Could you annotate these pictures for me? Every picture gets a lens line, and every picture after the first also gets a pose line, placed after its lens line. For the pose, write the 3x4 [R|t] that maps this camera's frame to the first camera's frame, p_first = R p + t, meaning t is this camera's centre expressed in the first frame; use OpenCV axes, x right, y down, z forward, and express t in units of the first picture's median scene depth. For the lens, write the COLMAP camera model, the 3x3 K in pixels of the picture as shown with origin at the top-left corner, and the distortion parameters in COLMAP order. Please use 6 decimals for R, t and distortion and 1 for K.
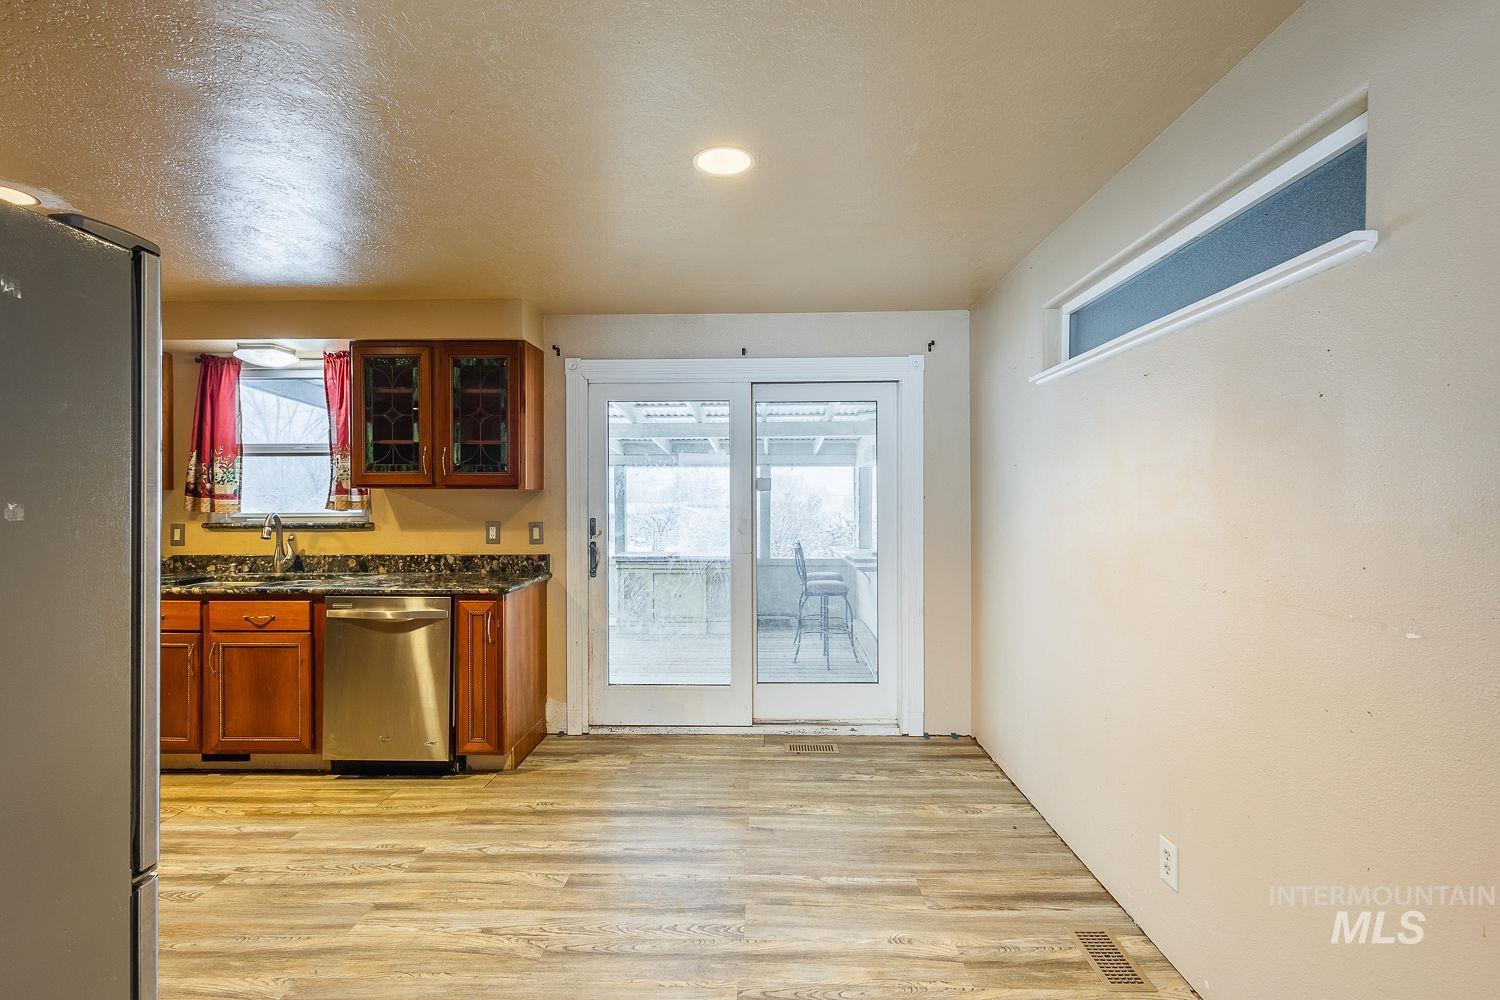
lens RADIAL K [[698.6, 0, 750.0], [0, 698.6, 500.0], [0, 0, 1]] dist [0.003610, 0.000333]
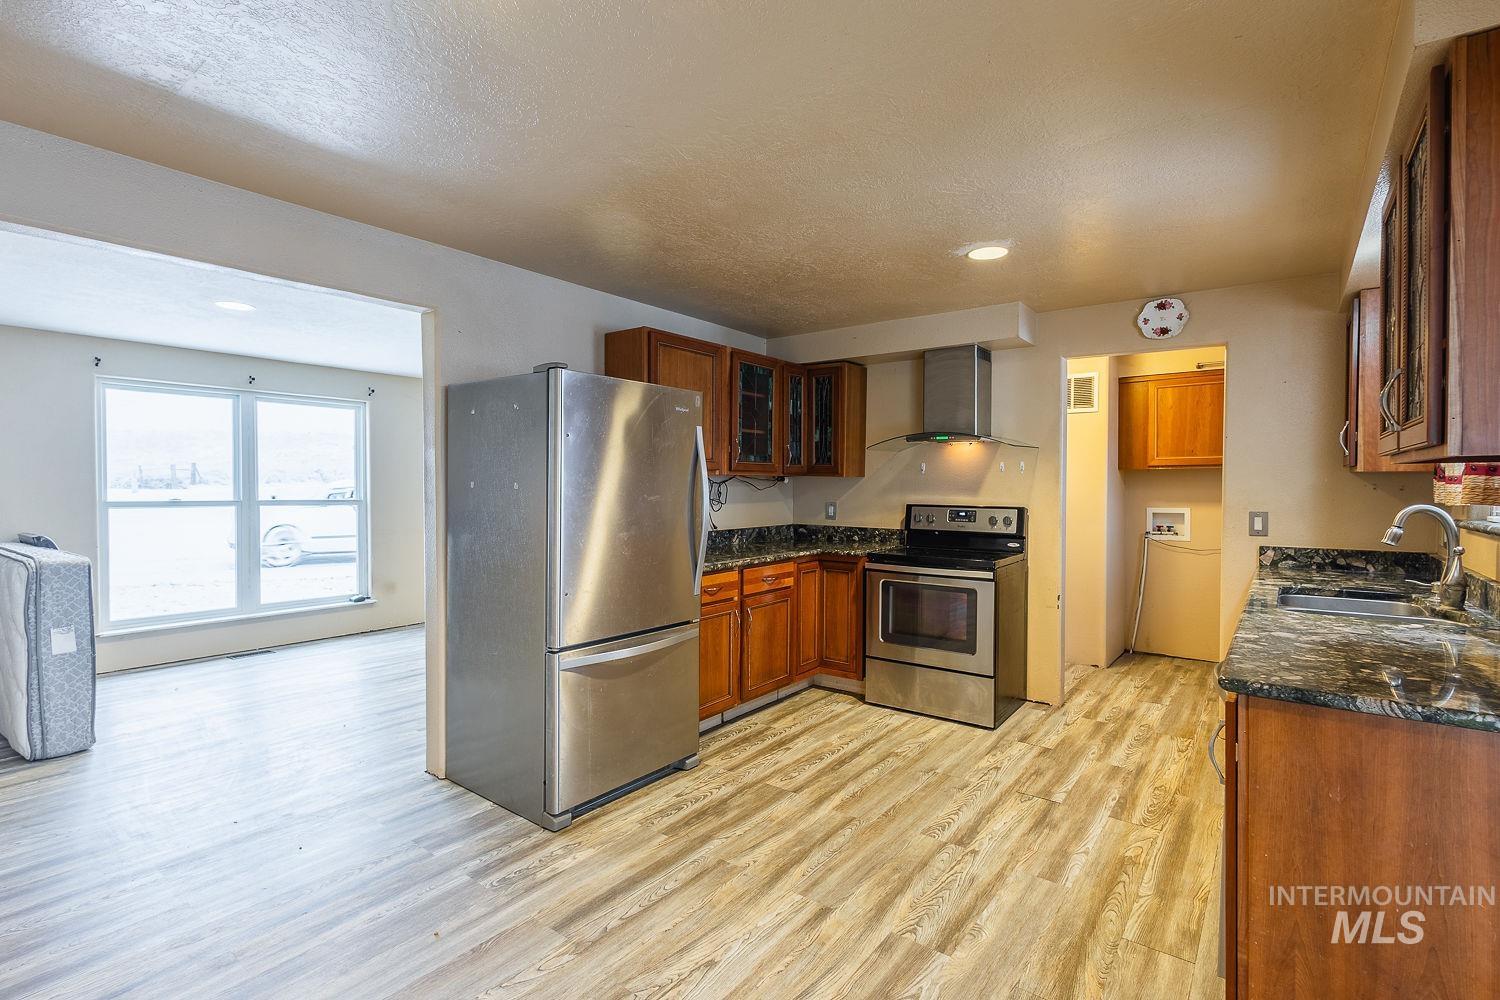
lens RADIAL K [[698.6, 0, 750.0], [0, 698.6, 500.0], [0, 0, 1]] dist [0.003610, 0.000333]
pose [[-0.596715, 0.012283, -0.802359, 0.250554], [-0.001144, 0.999869, 0.016157, 0.009647], [0.802452, 0.010560, -0.596623, 1.306173]]
